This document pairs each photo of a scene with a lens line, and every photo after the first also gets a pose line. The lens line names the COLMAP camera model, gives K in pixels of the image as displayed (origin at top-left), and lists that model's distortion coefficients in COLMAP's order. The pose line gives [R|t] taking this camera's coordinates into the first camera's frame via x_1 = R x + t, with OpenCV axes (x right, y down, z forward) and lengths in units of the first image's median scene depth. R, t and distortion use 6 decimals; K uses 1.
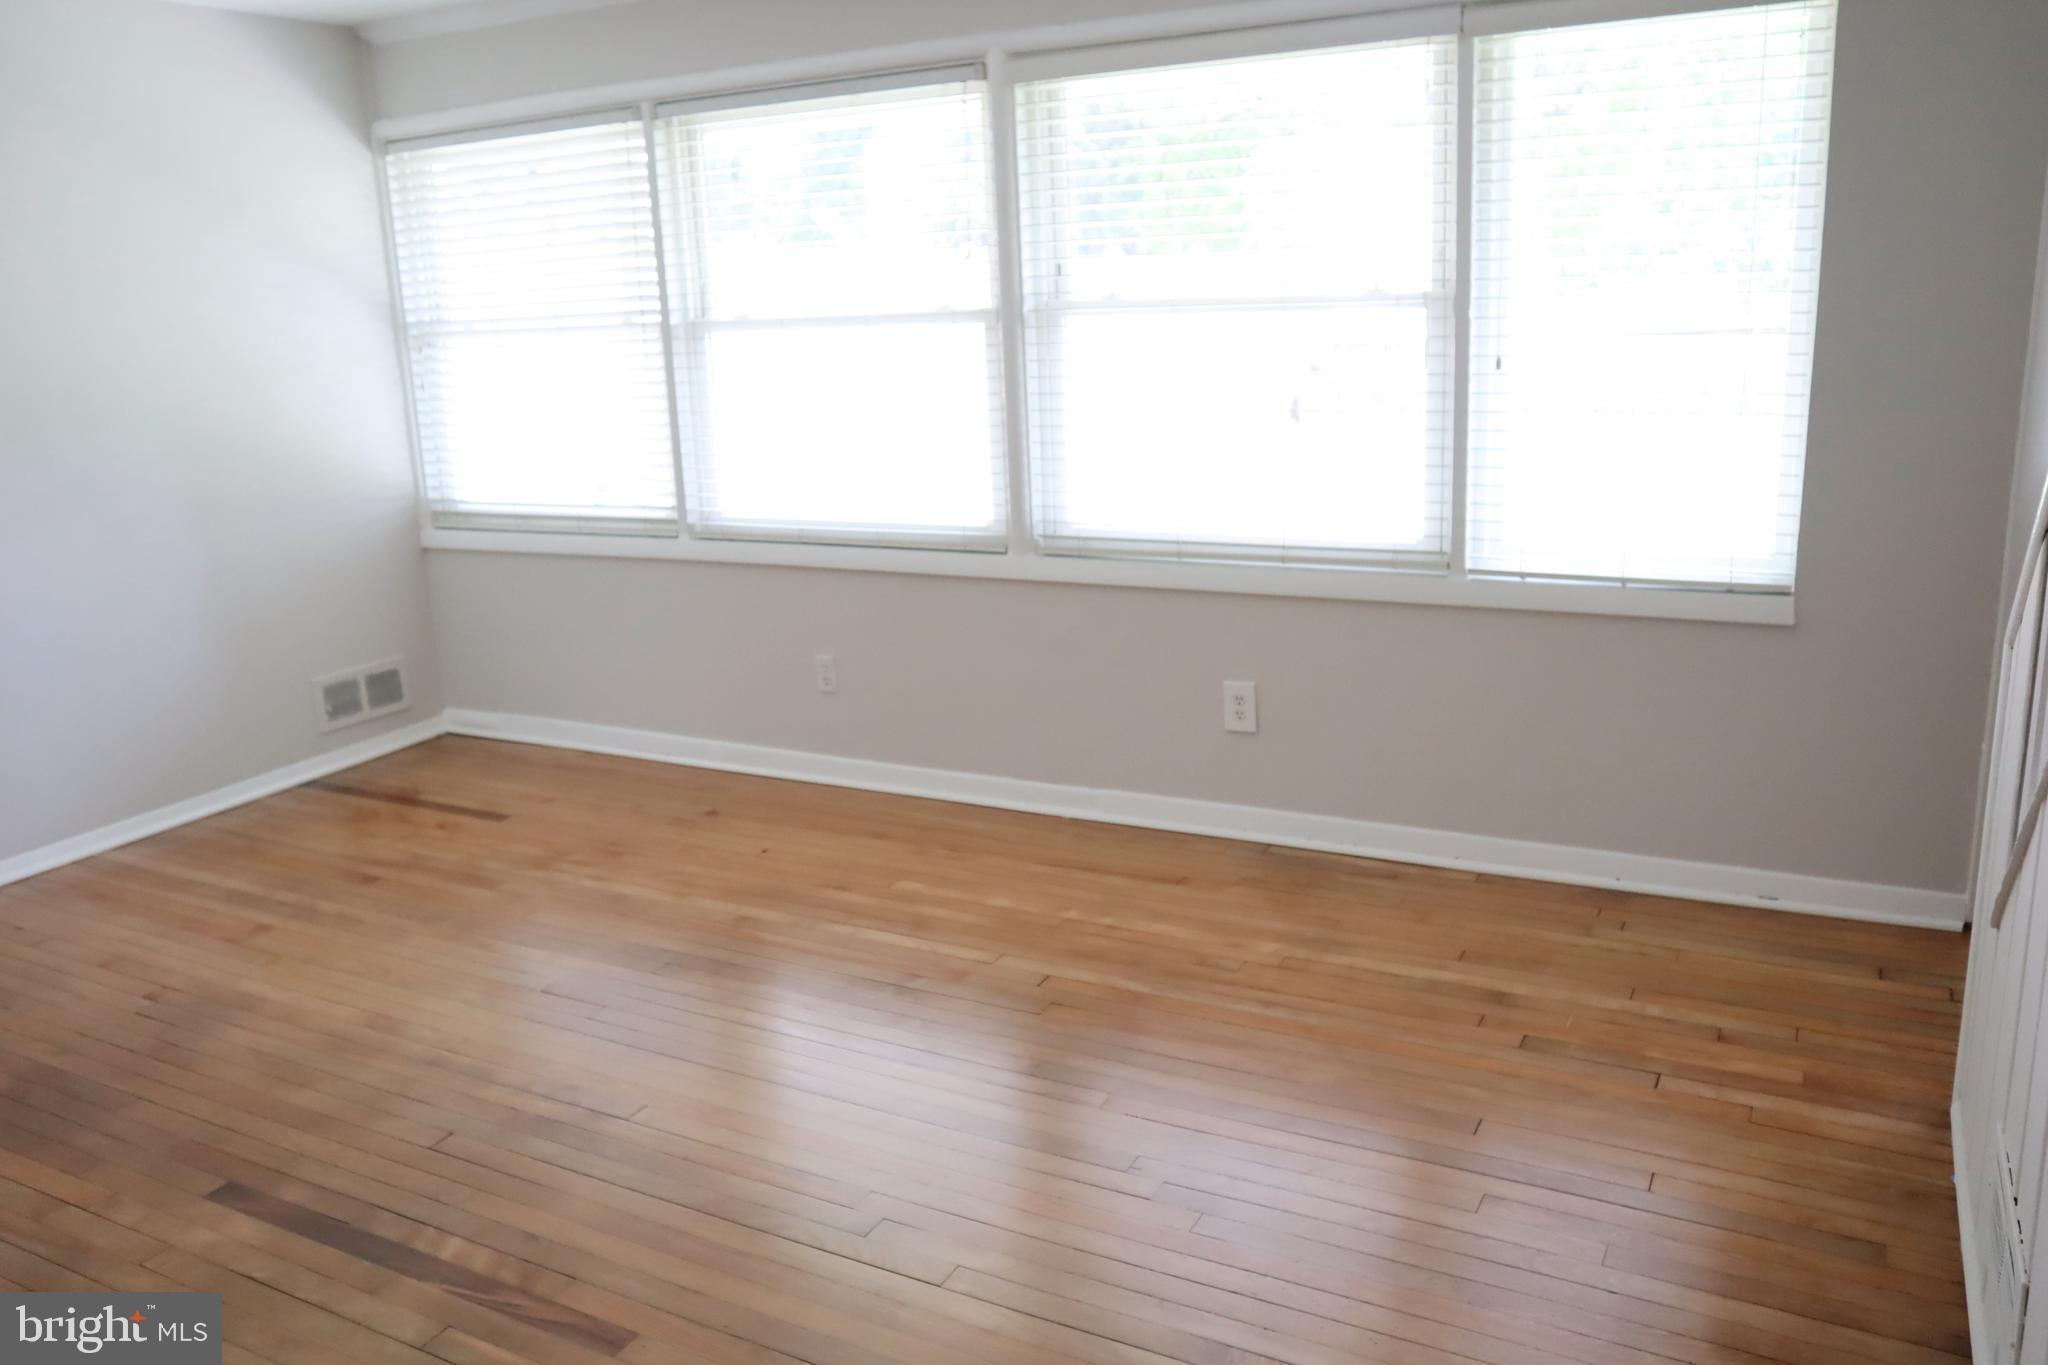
lens RADIAL K [[1575.0, 0, 1025.6], [0, 1575.0, 681.5], [0, 0, 1]] dist [-0.063164, 0.012334]
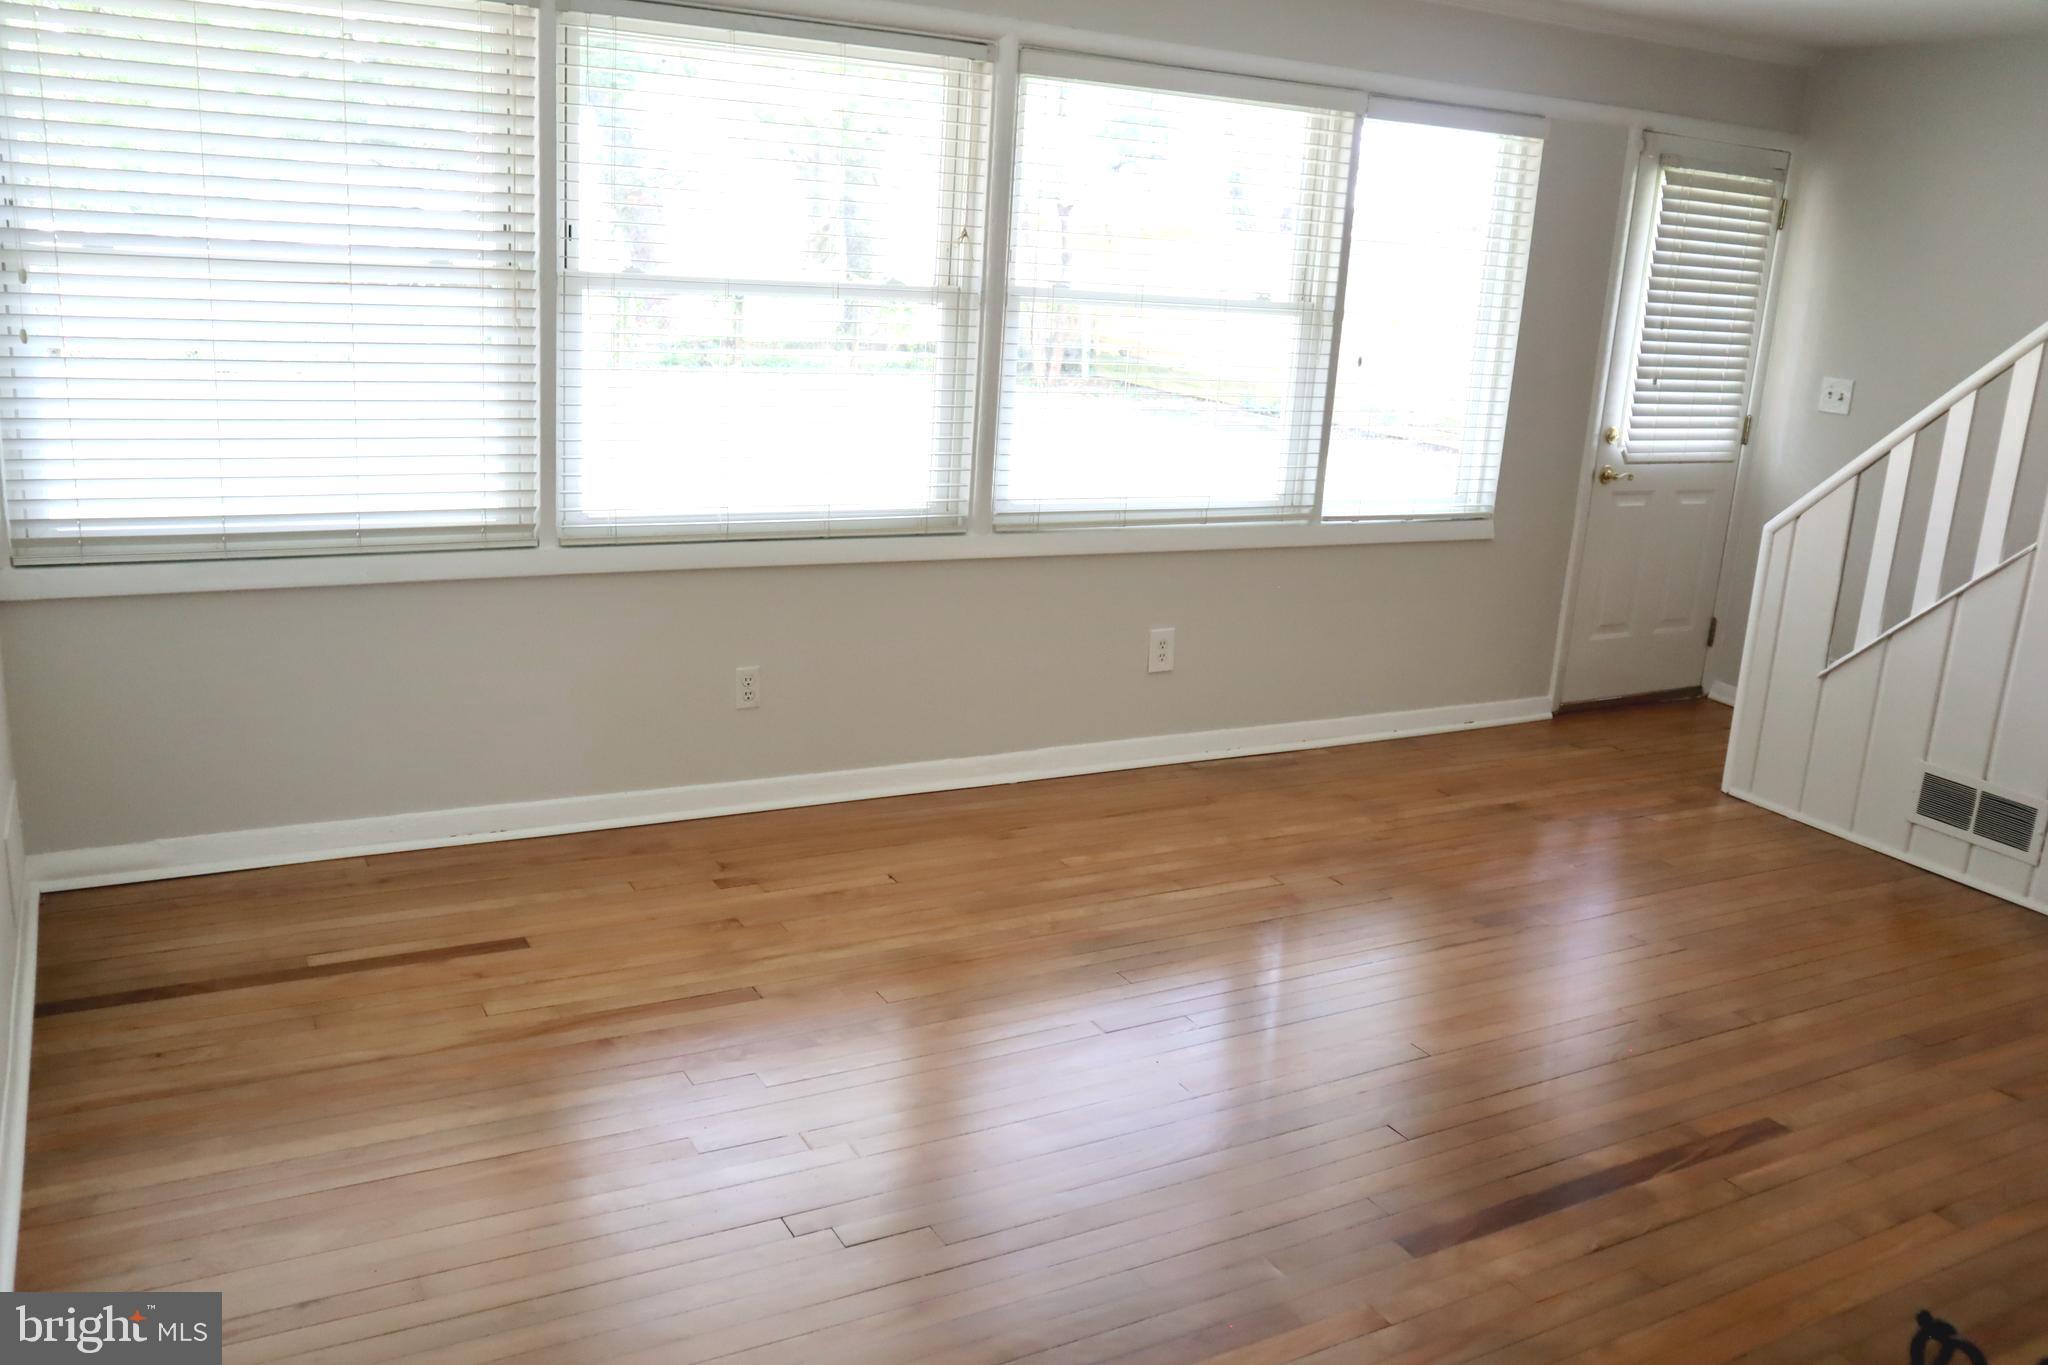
lens RADIAL K [[1695.1, 0, 1025.1], [0, 1695.1, 676.0], [0, 0, 1]] dist [-0.043286, 0.023166]
pose [[0.525163, -0.138032, 0.839733, -0.998065], [0.123519, 0.988672, 0.085266, -0.086565], [-0.841990, 0.058945, 0.536263, 0.431183]]
